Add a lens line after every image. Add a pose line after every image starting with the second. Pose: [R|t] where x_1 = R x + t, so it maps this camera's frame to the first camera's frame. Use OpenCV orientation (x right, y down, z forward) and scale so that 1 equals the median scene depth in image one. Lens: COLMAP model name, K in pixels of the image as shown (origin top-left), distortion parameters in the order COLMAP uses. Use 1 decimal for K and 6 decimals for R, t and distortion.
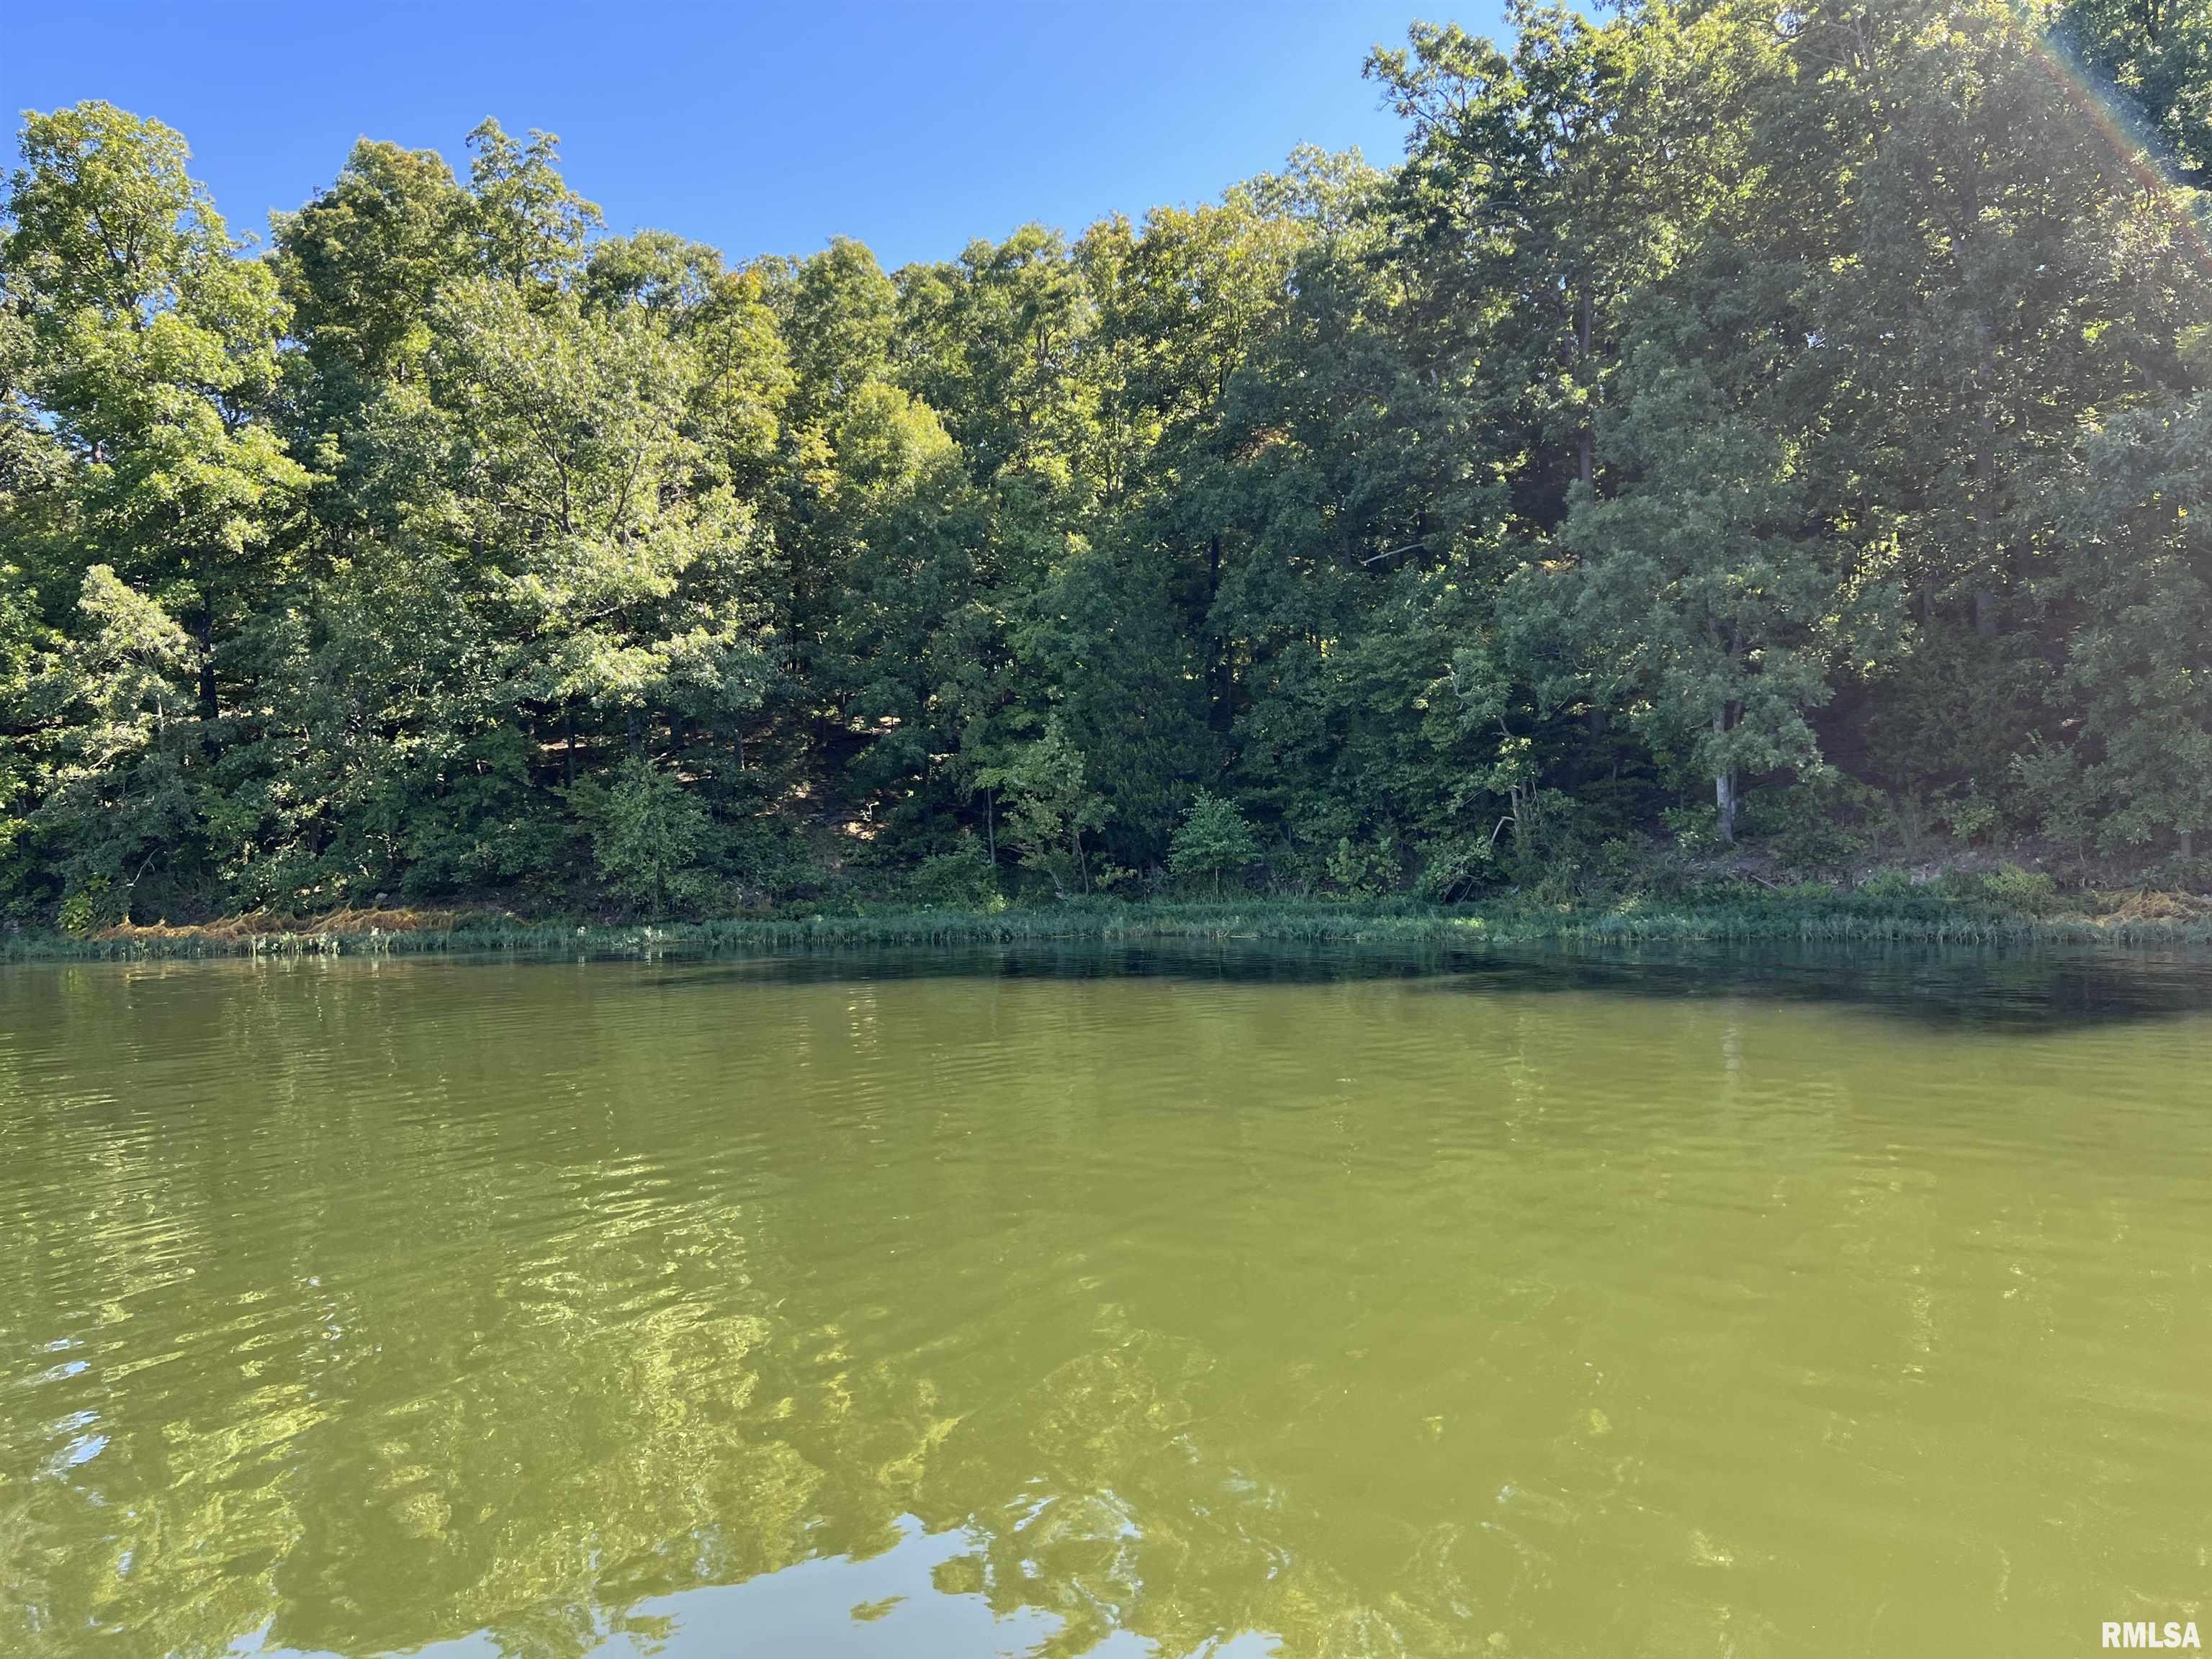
lens RADIAL K [[1648.2, 0, 1119.4], [0, 1648.2, 837.3], [0, 0, 1]] dist [0.023151, -0.009360]
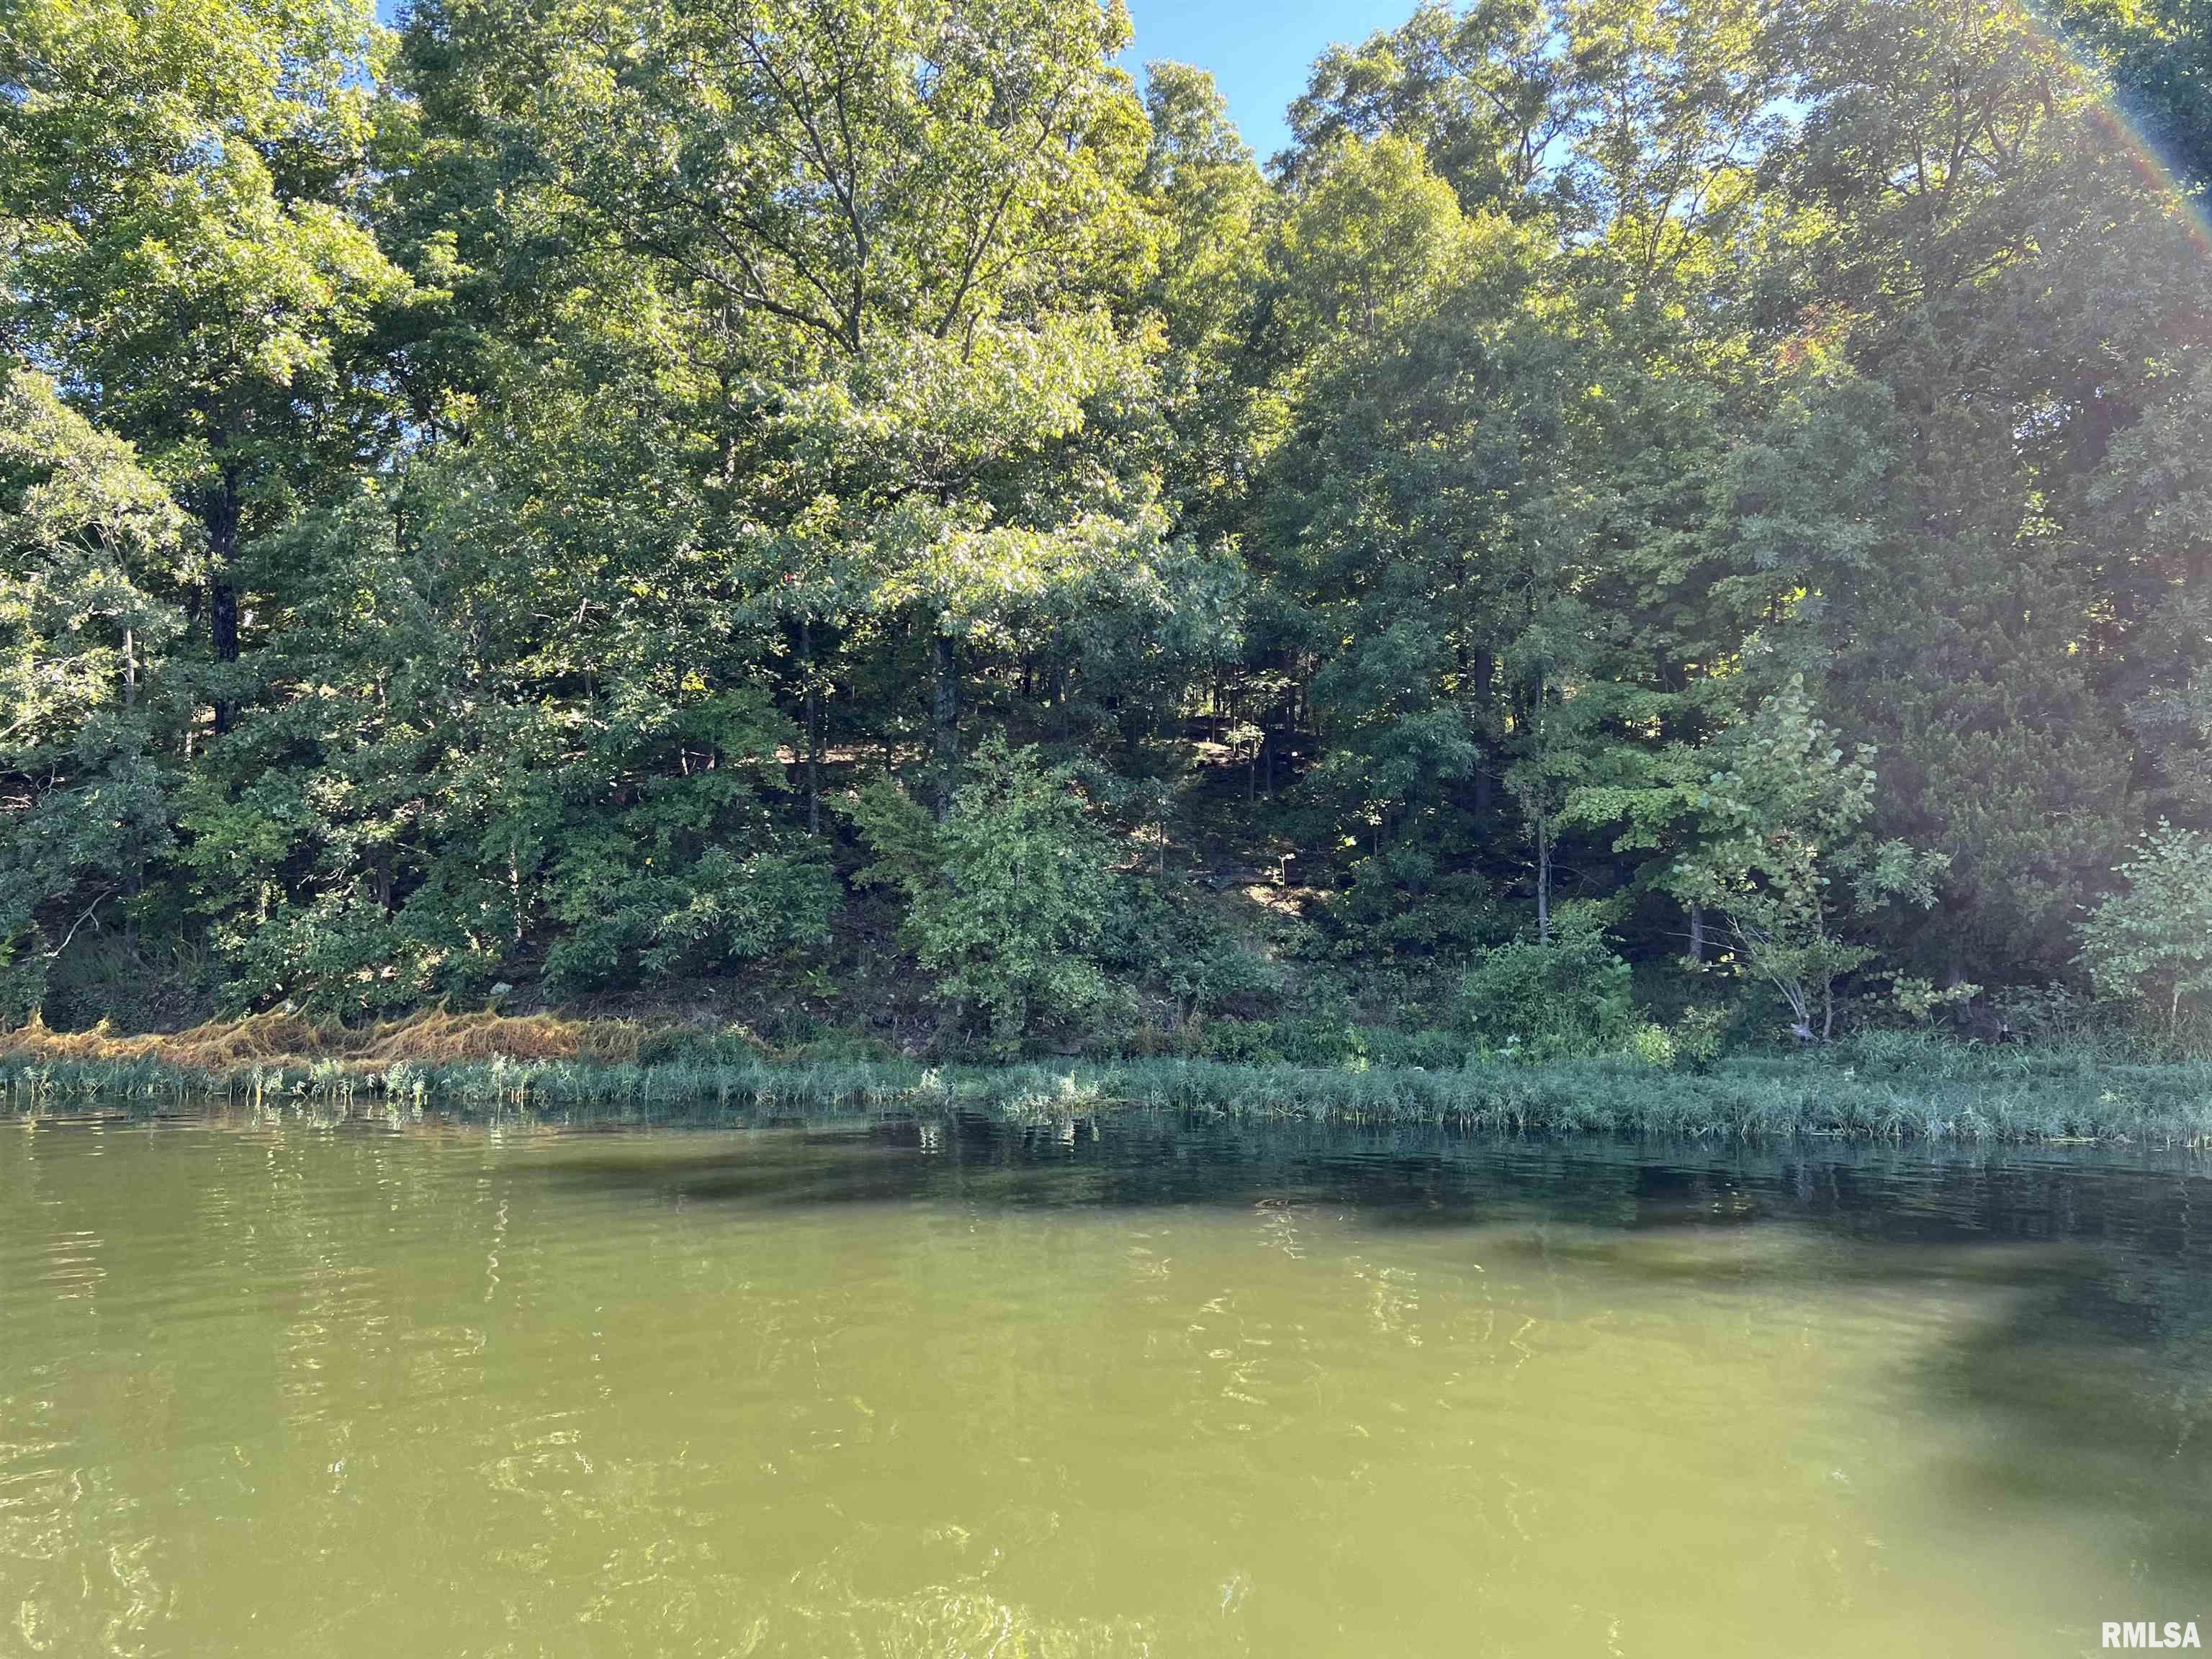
lens RADIAL K [[1648.2, 0, 1119.4], [0, 1648.2, 837.3], [0, 0, 1]] dist [0.023151, -0.009360]
pose [[0.999170, 0.027328, -0.030192, -0.229679], [-0.029065, 0.997854, -0.058670, 0.011925], [0.028524, 0.059498, 0.997821, 0.463618]]
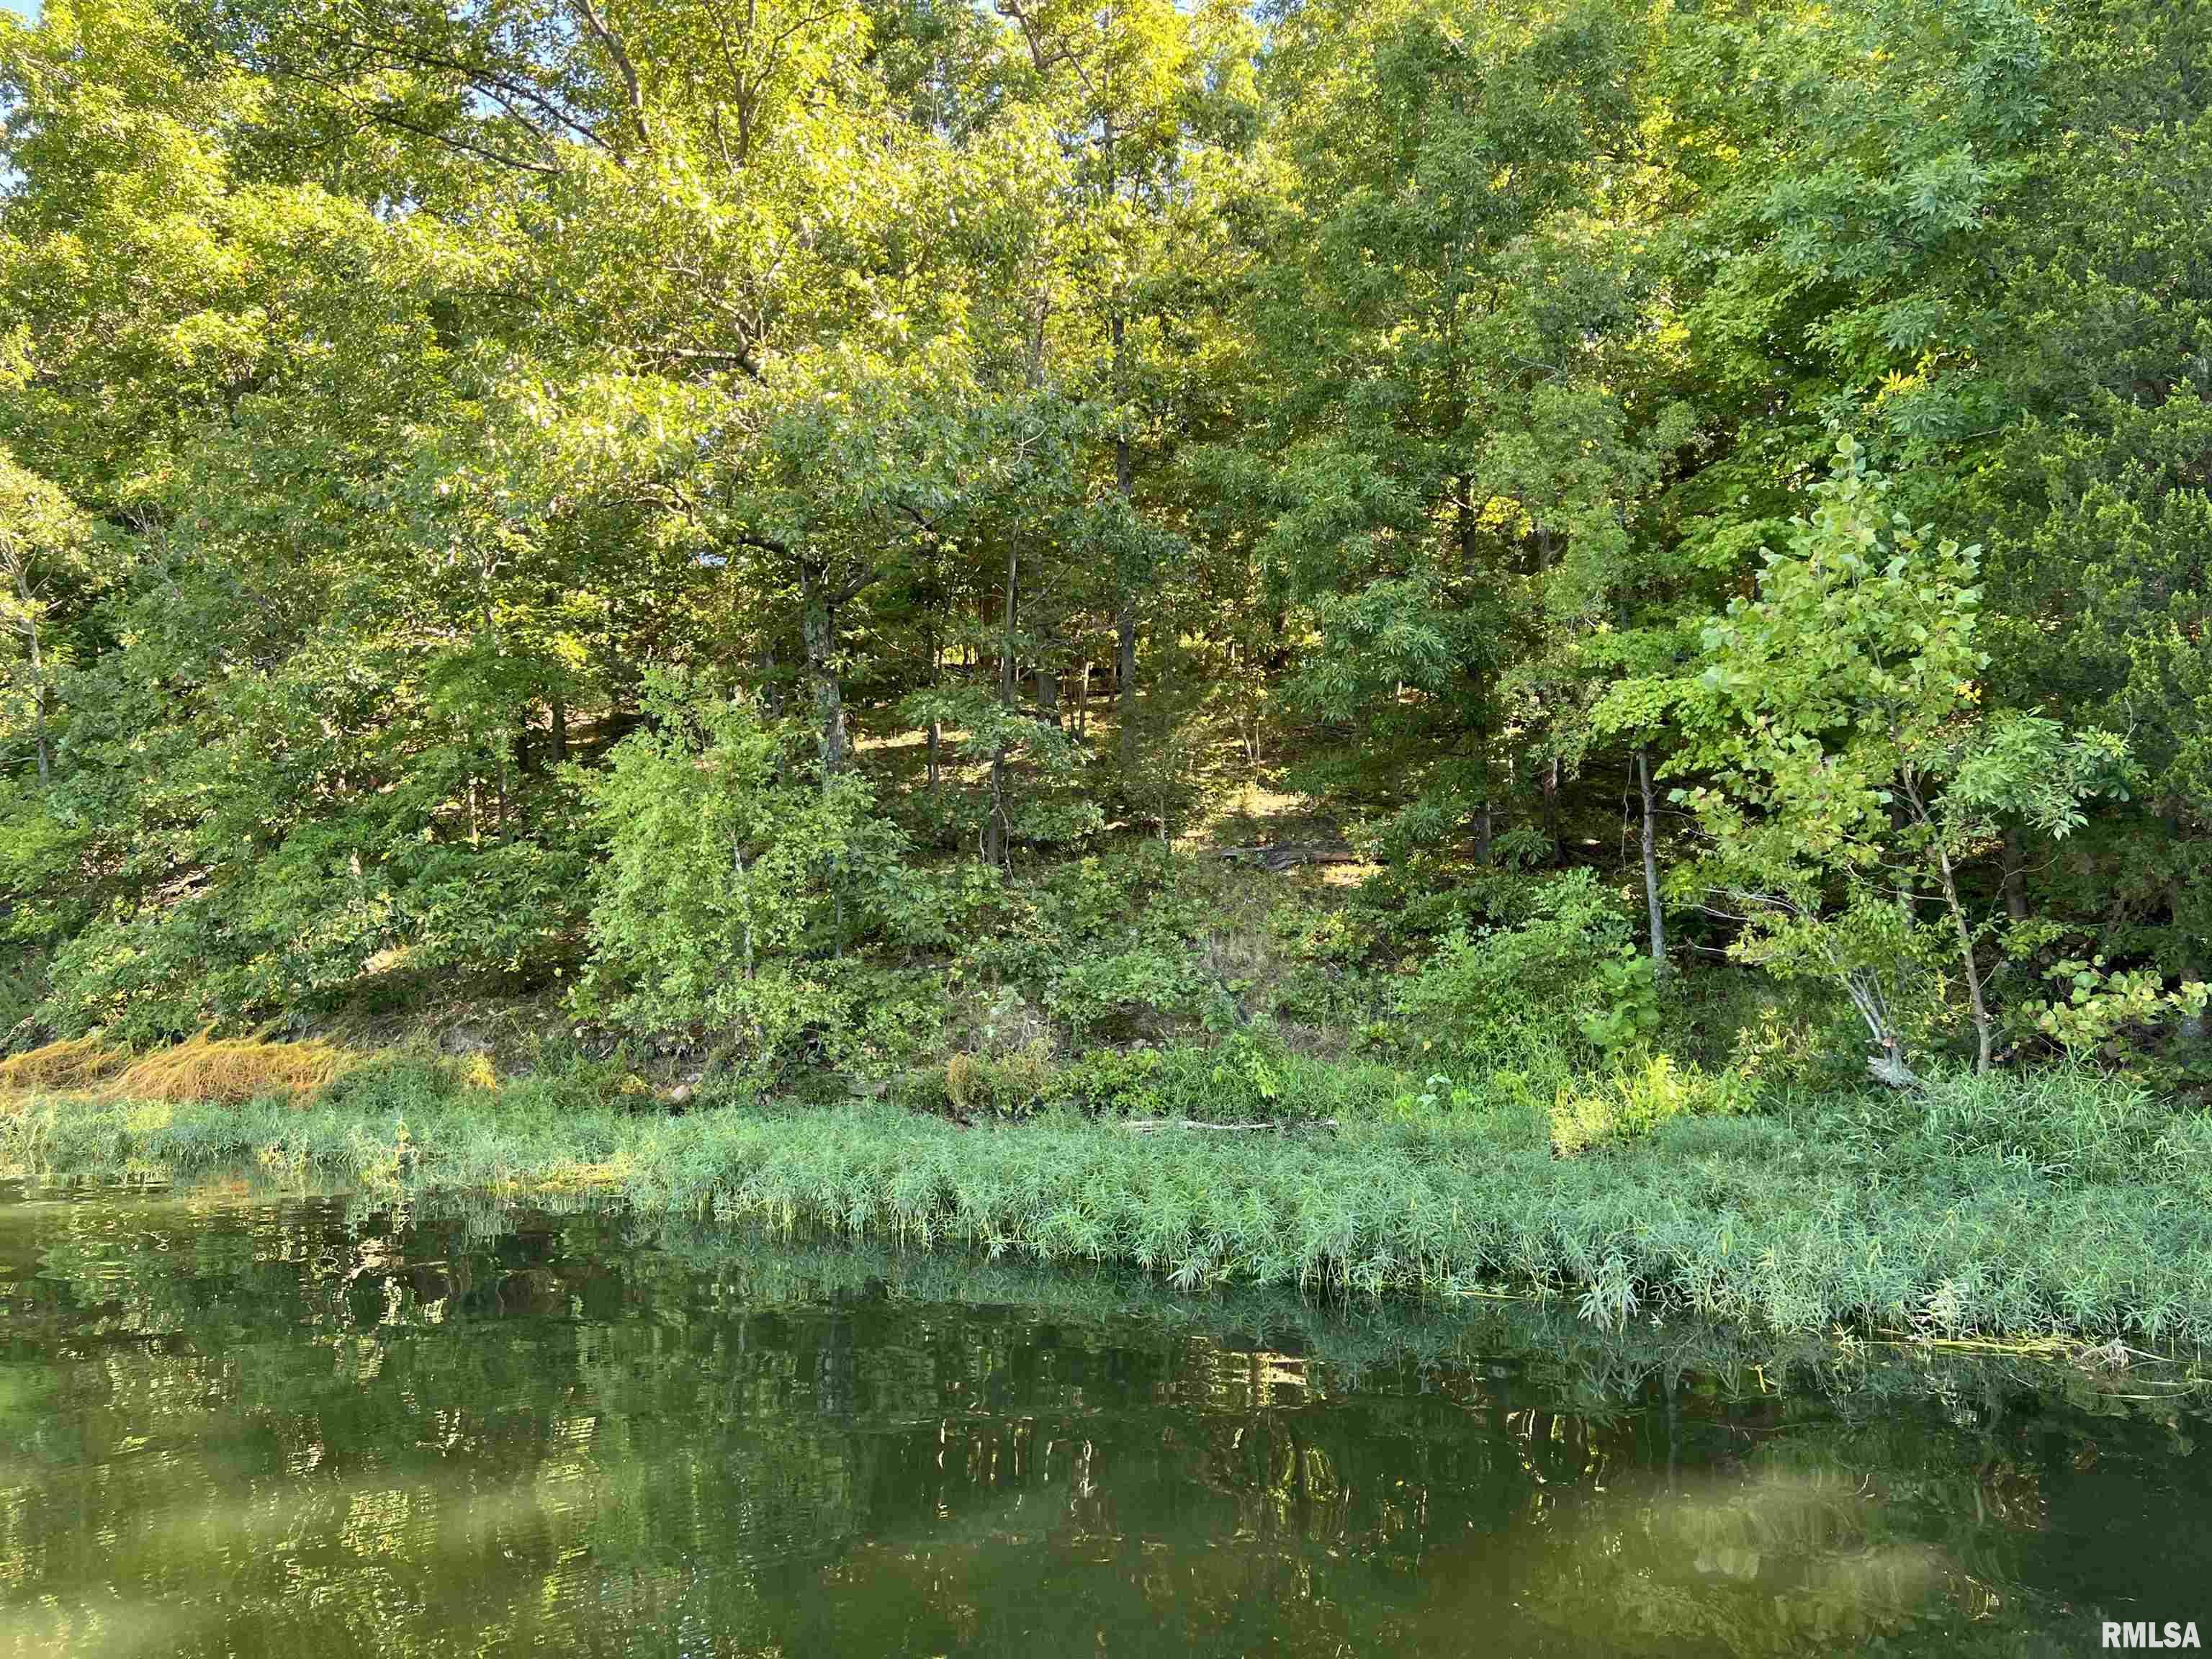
lens RADIAL K [[1648.2, 0, 1119.4], [0, 1648.2, 837.3], [0, 0, 1]] dist [0.023151, -0.009360]
pose [[0.915751, -0.016526, -0.401407, -0.040665], [-0.010782, 0.997783, -0.065678, 0.015133], [0.401603, 0.064473, 0.913542, 0.666298]]
